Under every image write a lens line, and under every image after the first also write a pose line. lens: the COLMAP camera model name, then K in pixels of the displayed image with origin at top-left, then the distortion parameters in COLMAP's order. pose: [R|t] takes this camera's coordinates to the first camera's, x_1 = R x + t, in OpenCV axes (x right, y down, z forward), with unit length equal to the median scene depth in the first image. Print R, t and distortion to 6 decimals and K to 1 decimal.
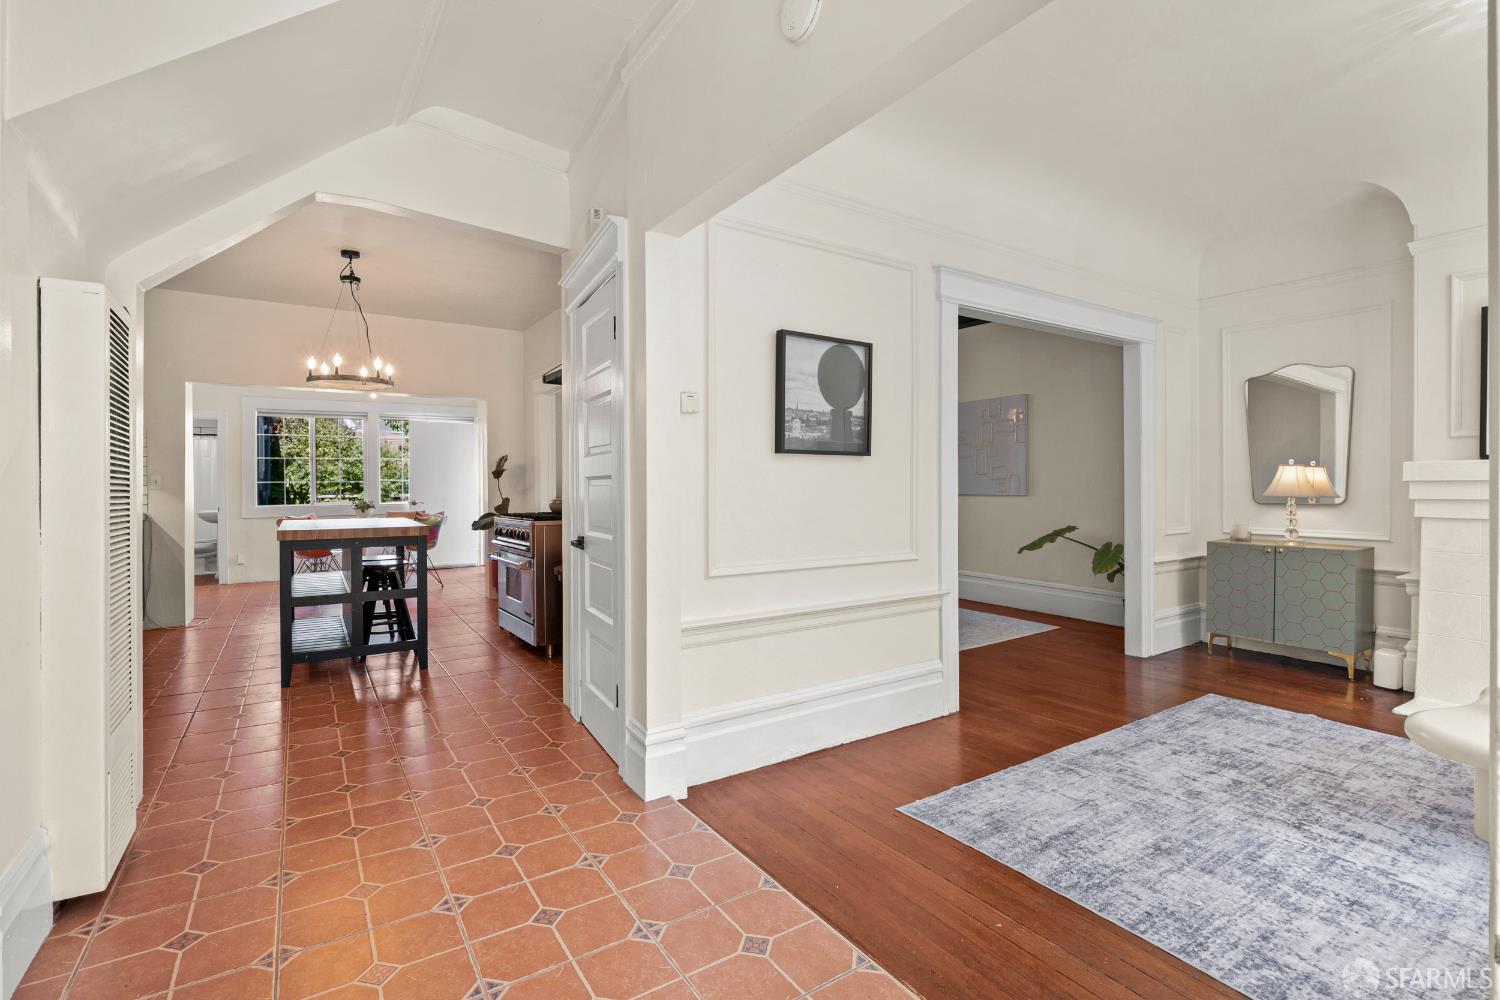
lens RADIAL K [[695.1, 0, 754.2], [0, 695.1, 486.8], [0, 0, 1]] dist [-0.010364, 0.000499]
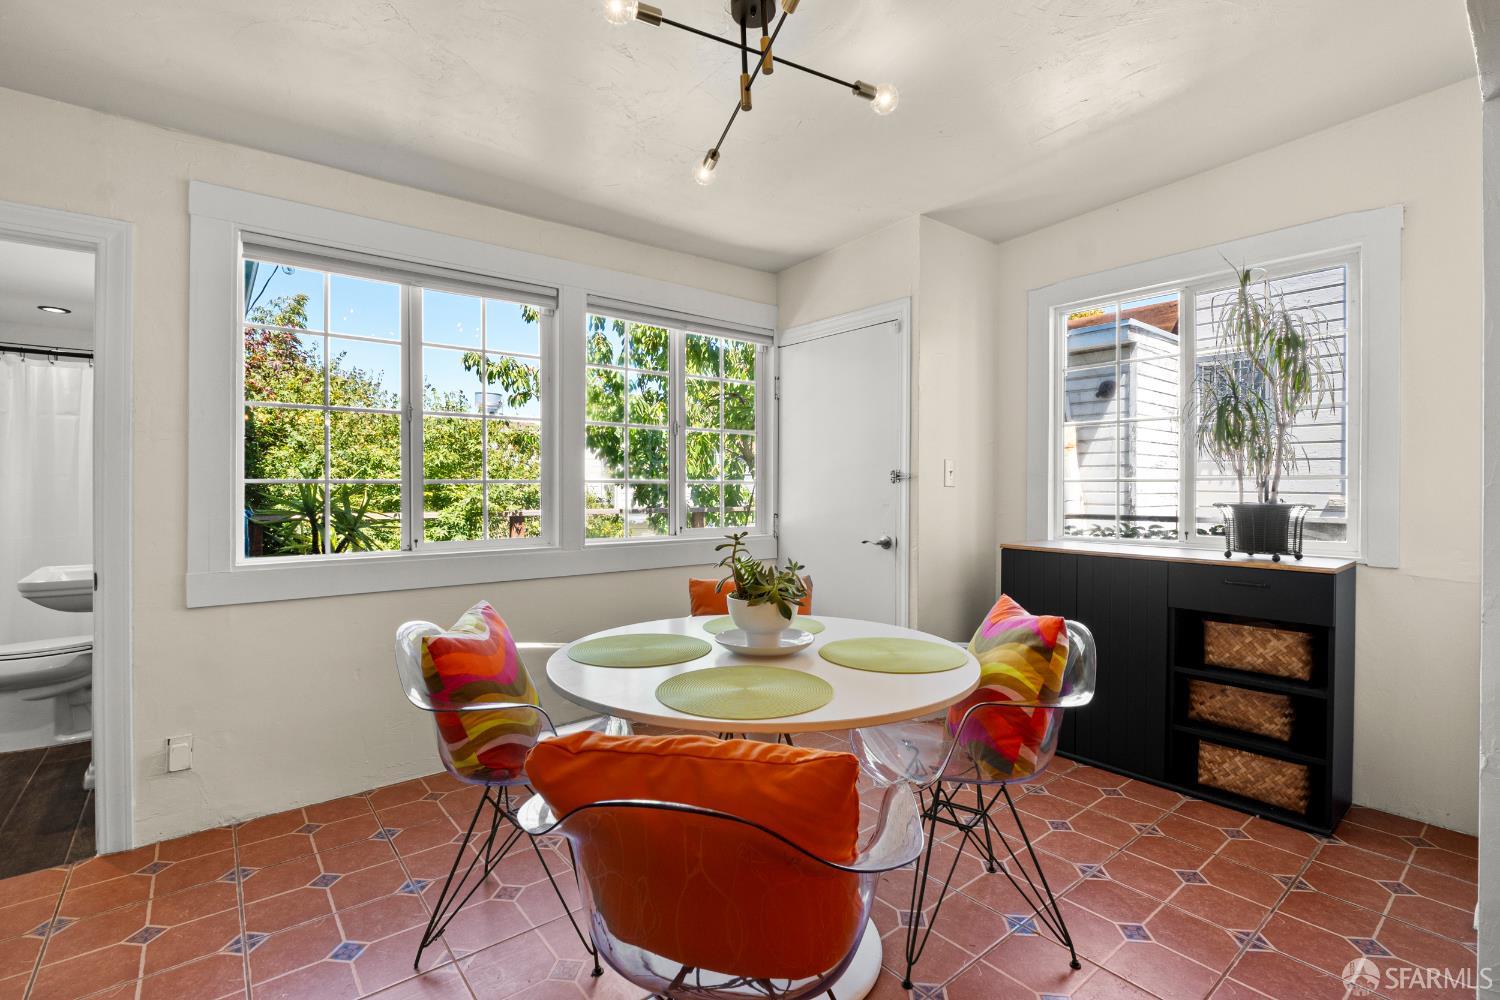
lens RADIAL K [[685.0, 0, 750.0], [0, 685.0, 500.0], [0, 0, 1]] dist [0.001848, 0.000126]
pose [[0.996038, 0.007325, 0.088627, -0.524565], [-0.008224, 0.999918, 0.009778, -0.003707], [-0.088548, -0.010468, 0.996017, 0.686187]]
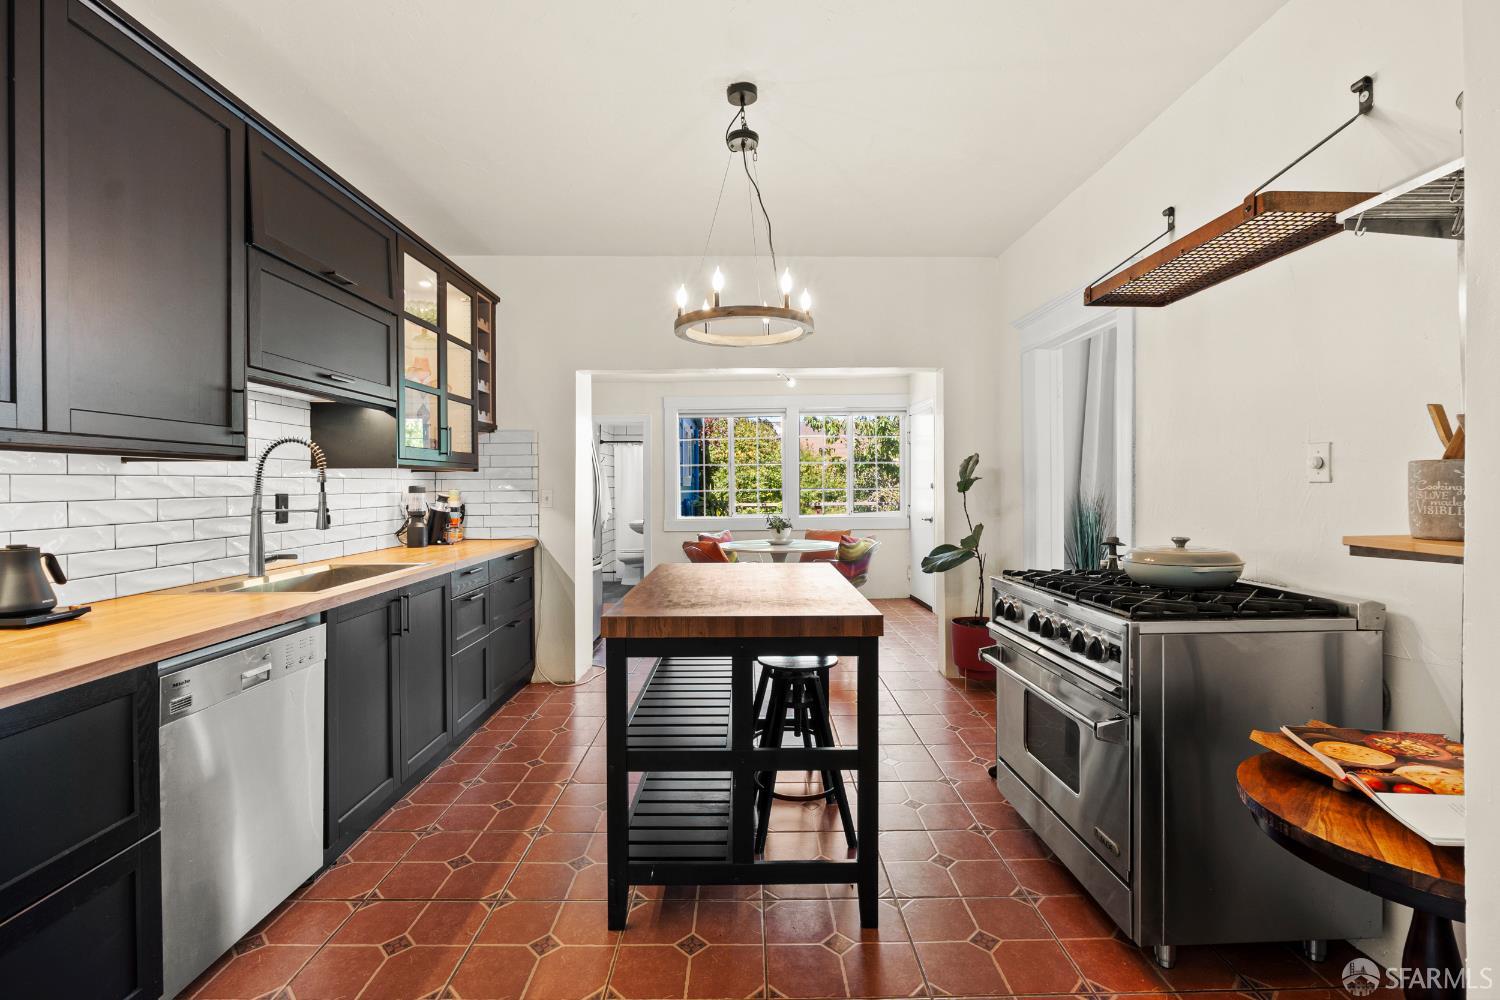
lens RADIAL K [[675.3, 0, 746.8], [0, 675.3, 491.0], [0, 0, 1]] dist [-0.003866, 0.000245]
pose [[0.836521, 0.005232, -0.547909, -0.159816], [-0.001366, 0.999971, 0.007463, -0.013970], [0.547933, -0.005494, 0.836504, 0.308246]]
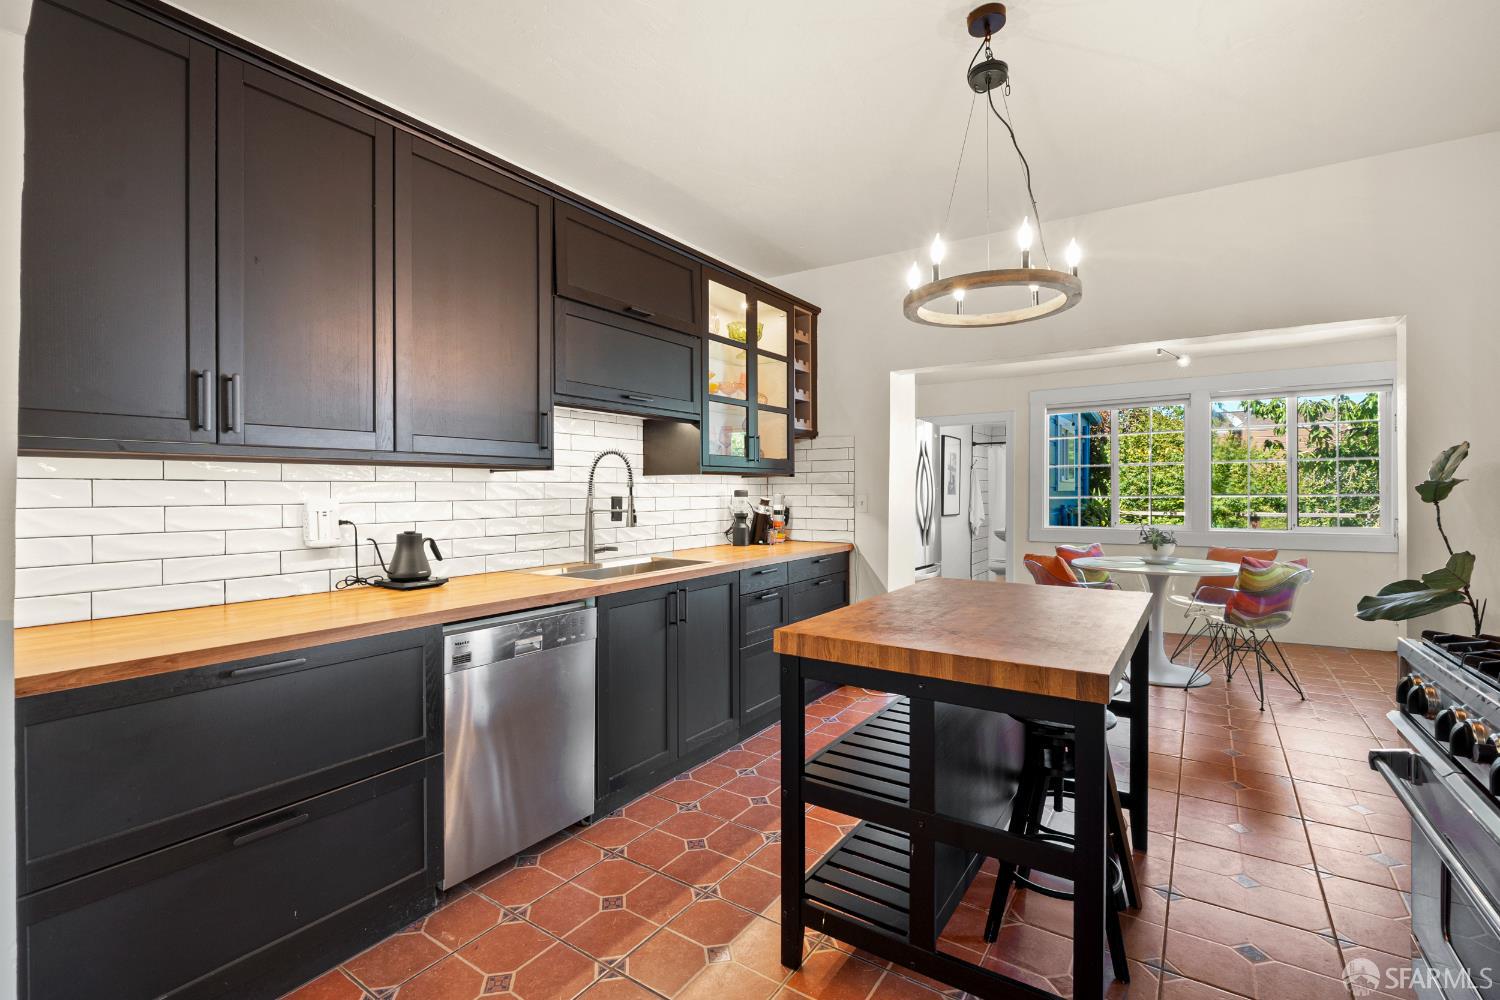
lens RADIAL K [[673.0, 0, 753.9], [0, 673.0, 493.1], [0, 0, 1]] dist [-0.009886, 0.000218]
pose [[0.386595, 0.006854, -0.922224, -0.130749], [-0.003245, 0.999976, 0.006071, -0.014619], [0.922244, 0.000645, 0.386608, 0.383232]]
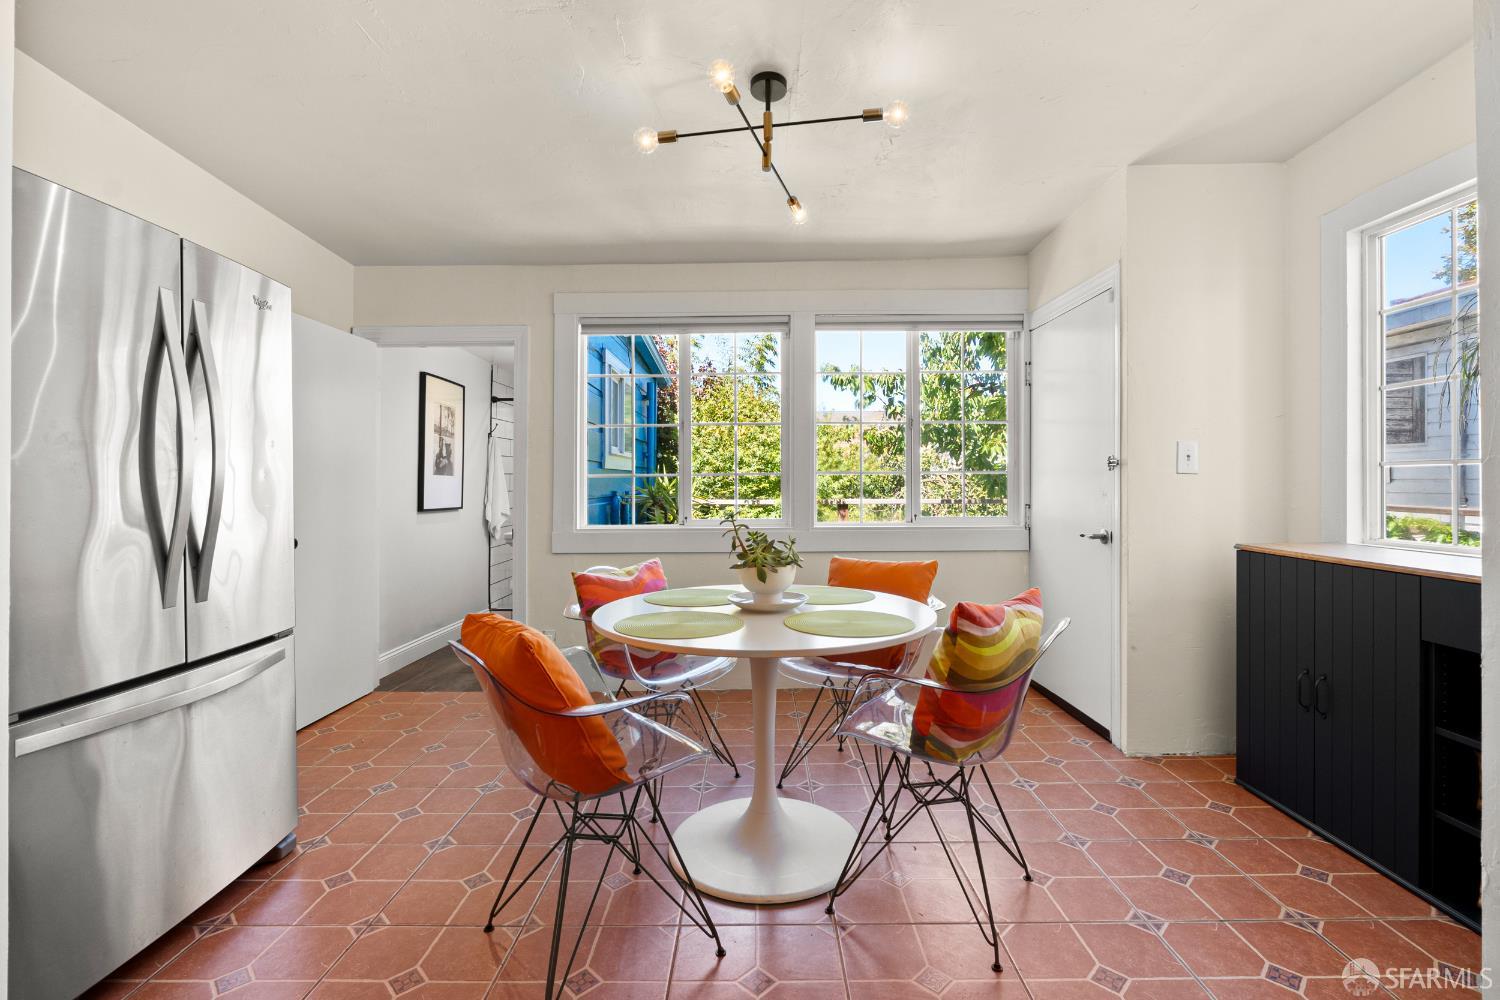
lens RADIAL K [[675.3, 0, 746.8], [0, 675.3, 491.0], [0, 0, 1]] dist [-0.003866, 0.000245]
pose [[0.828849, 0.011716, -0.559349, -0.368416], [-0.006040, 0.999910, 0.011994, -0.002743], [0.559439, -0.006563, 0.828845, 0.679808]]
